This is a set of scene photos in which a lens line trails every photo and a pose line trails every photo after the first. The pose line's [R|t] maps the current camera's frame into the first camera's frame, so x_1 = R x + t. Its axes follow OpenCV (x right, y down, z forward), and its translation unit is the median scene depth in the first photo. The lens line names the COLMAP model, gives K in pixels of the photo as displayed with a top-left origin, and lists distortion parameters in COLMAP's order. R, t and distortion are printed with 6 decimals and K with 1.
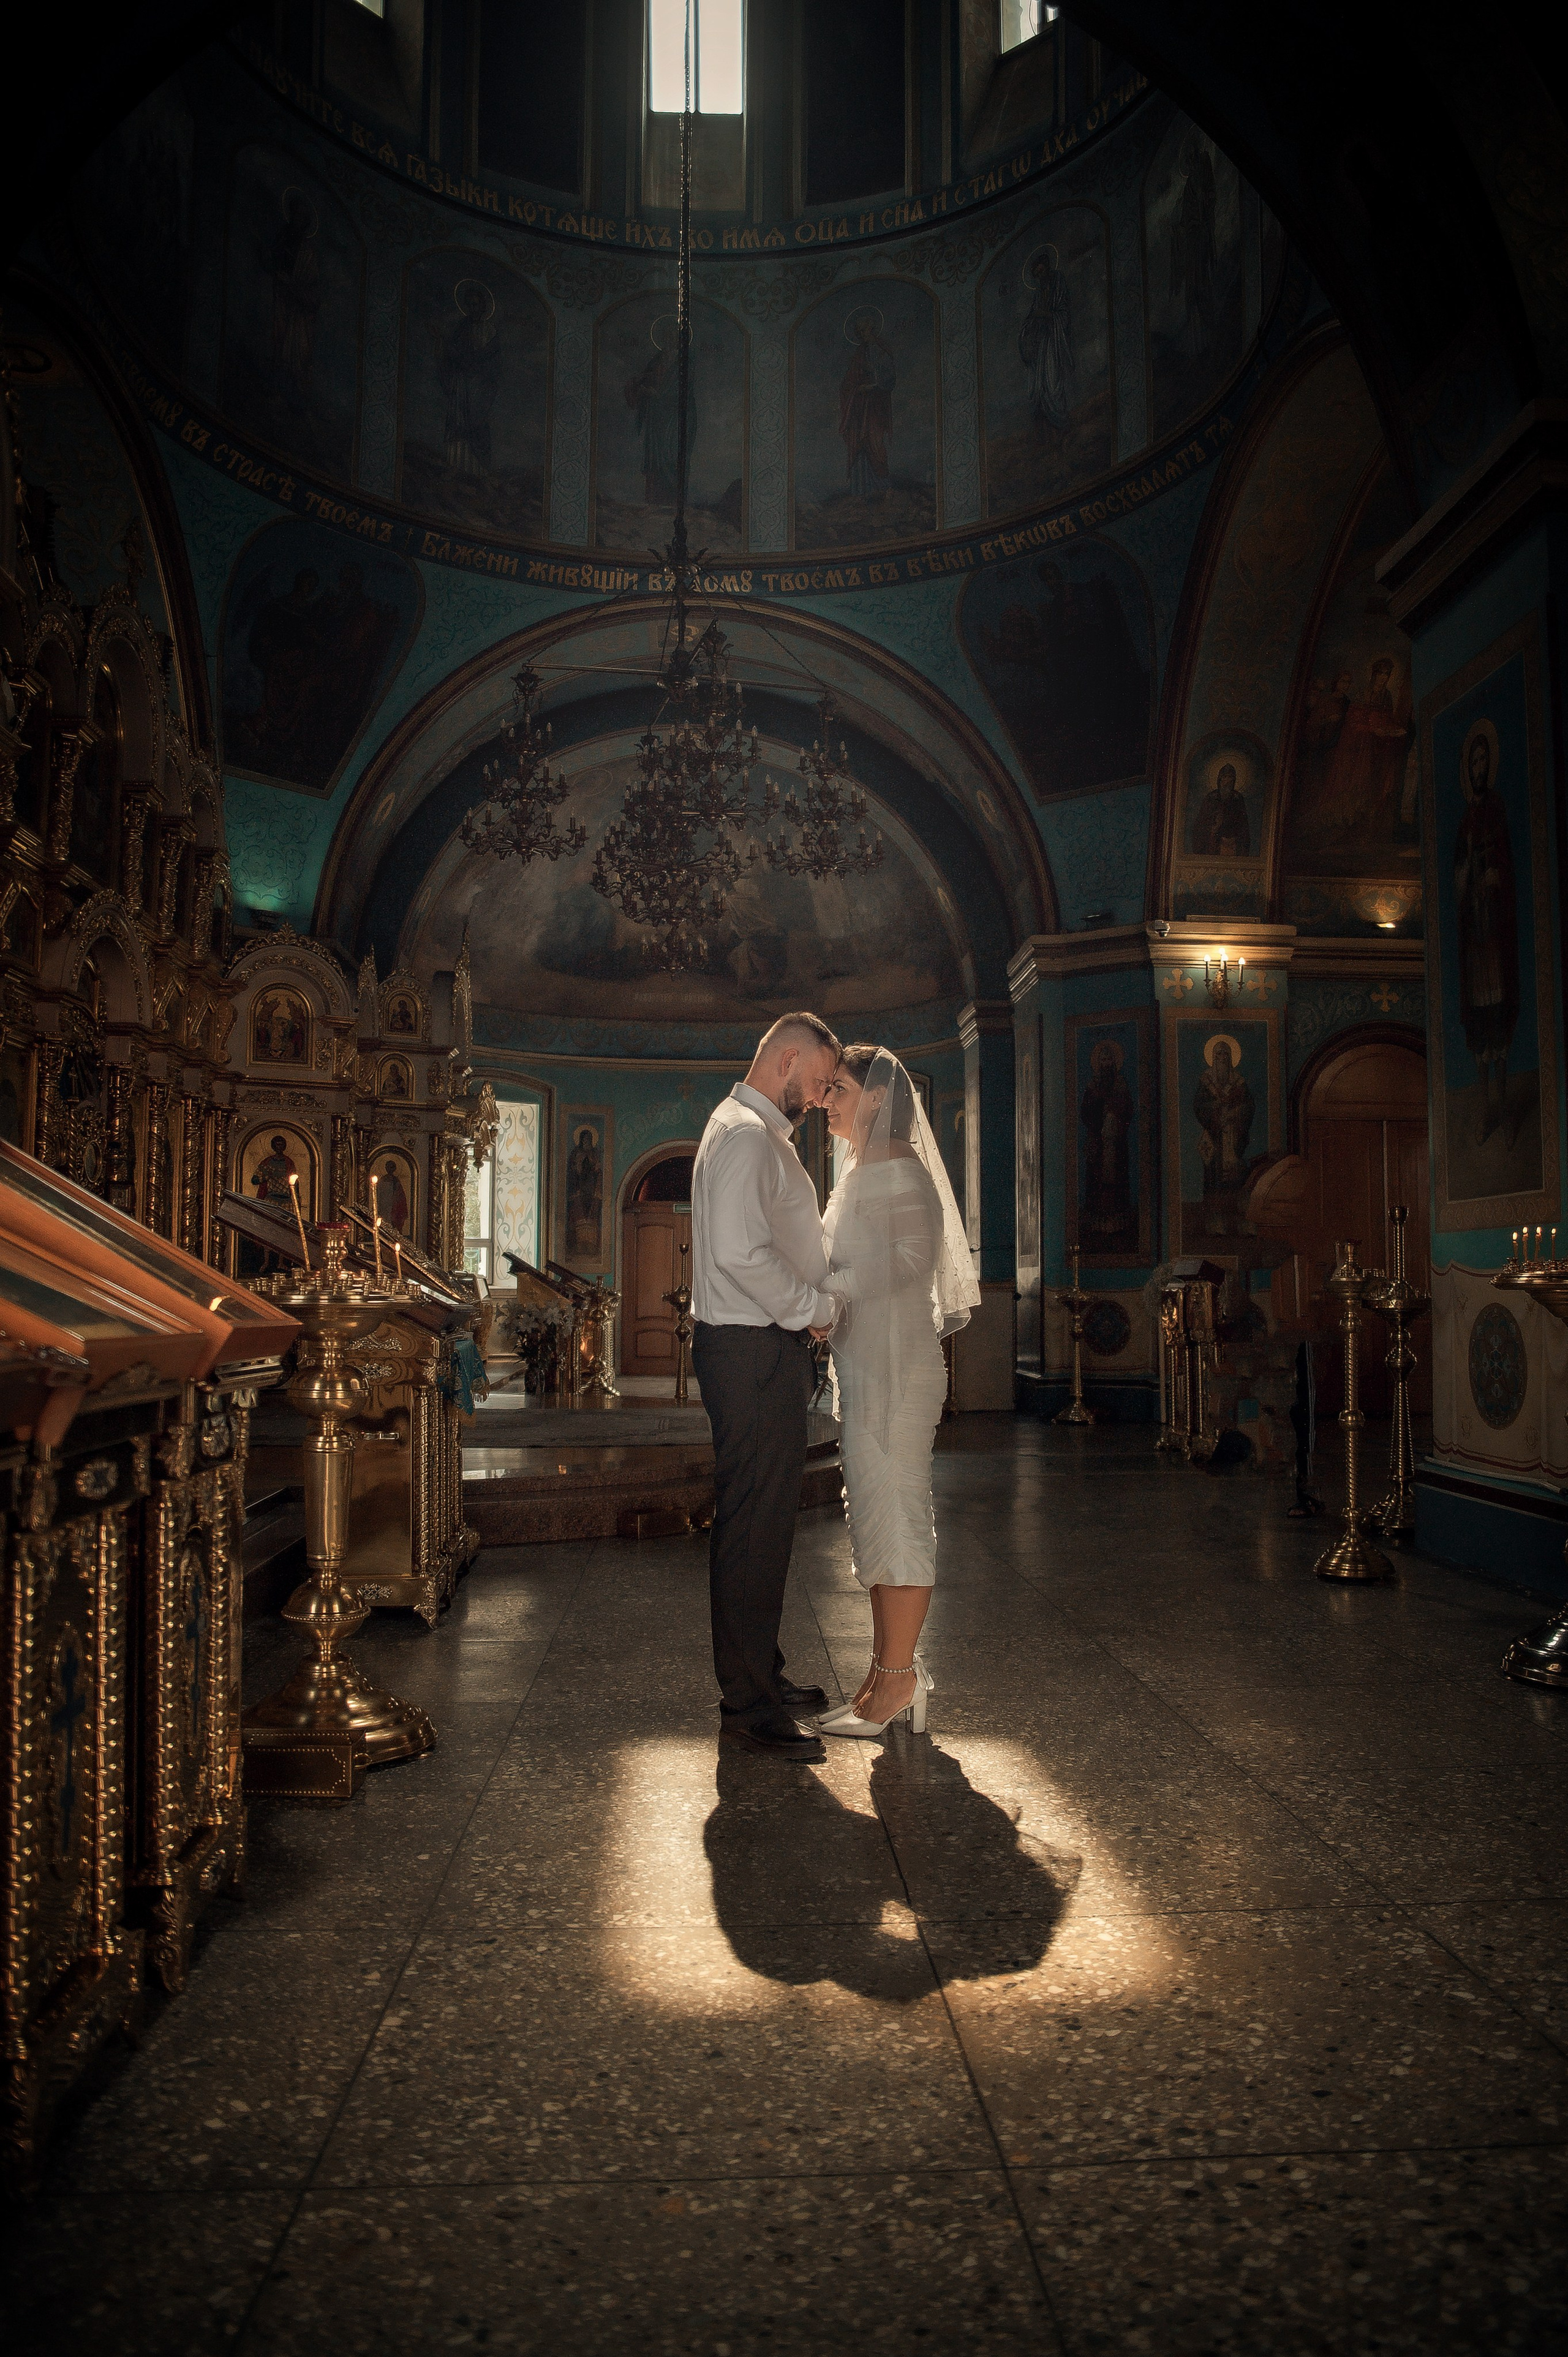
lens RADIAL K [[1682.2, 0, 777.0], [0, 1682.2, 1183.4], [0, 0, 1]] dist [-0.058463, 0.013796]
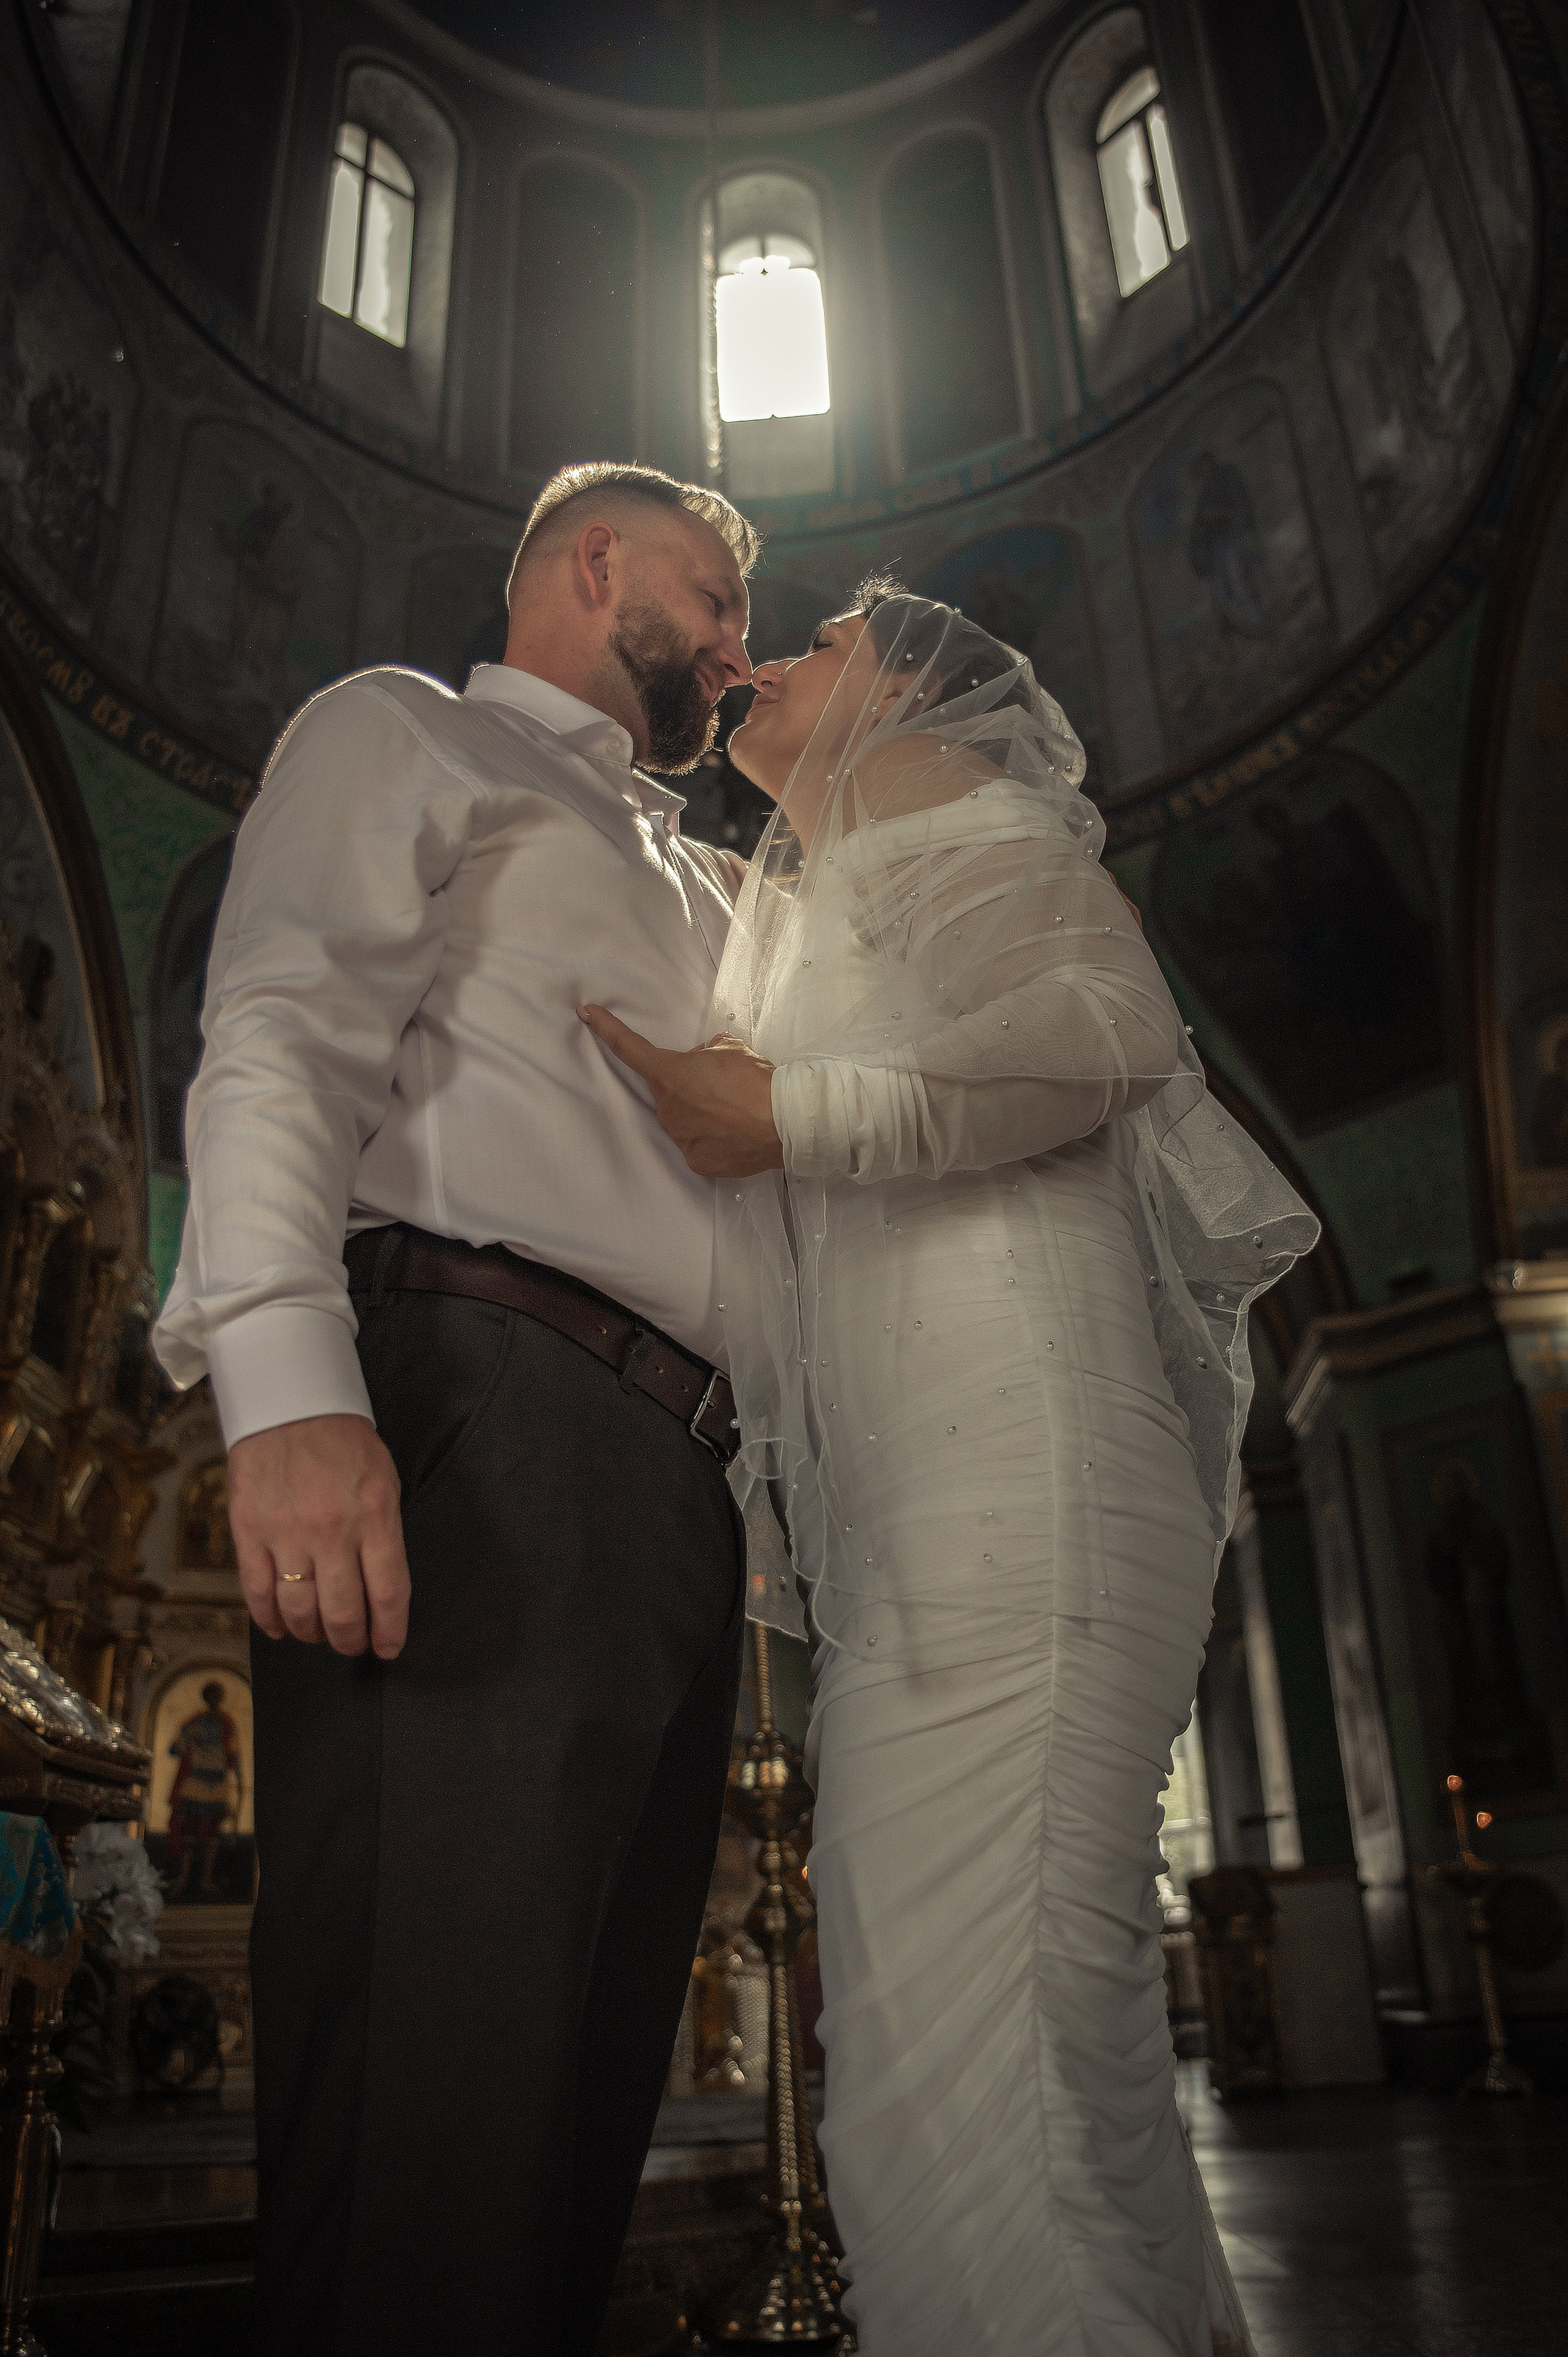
lens RADIAL K [[1883.8, 0, 802.3], [0, 1883.8, 1177.2], [0, 0, 1]] dist [-0.082388, 0.025835]
pose [[0.991837, -0.084605, -0.095403, 0.026137], [0.046049, 0.935341, -0.350737, 0.056231], [0.118909, 0.343481, 0.931602, 0.270429]]
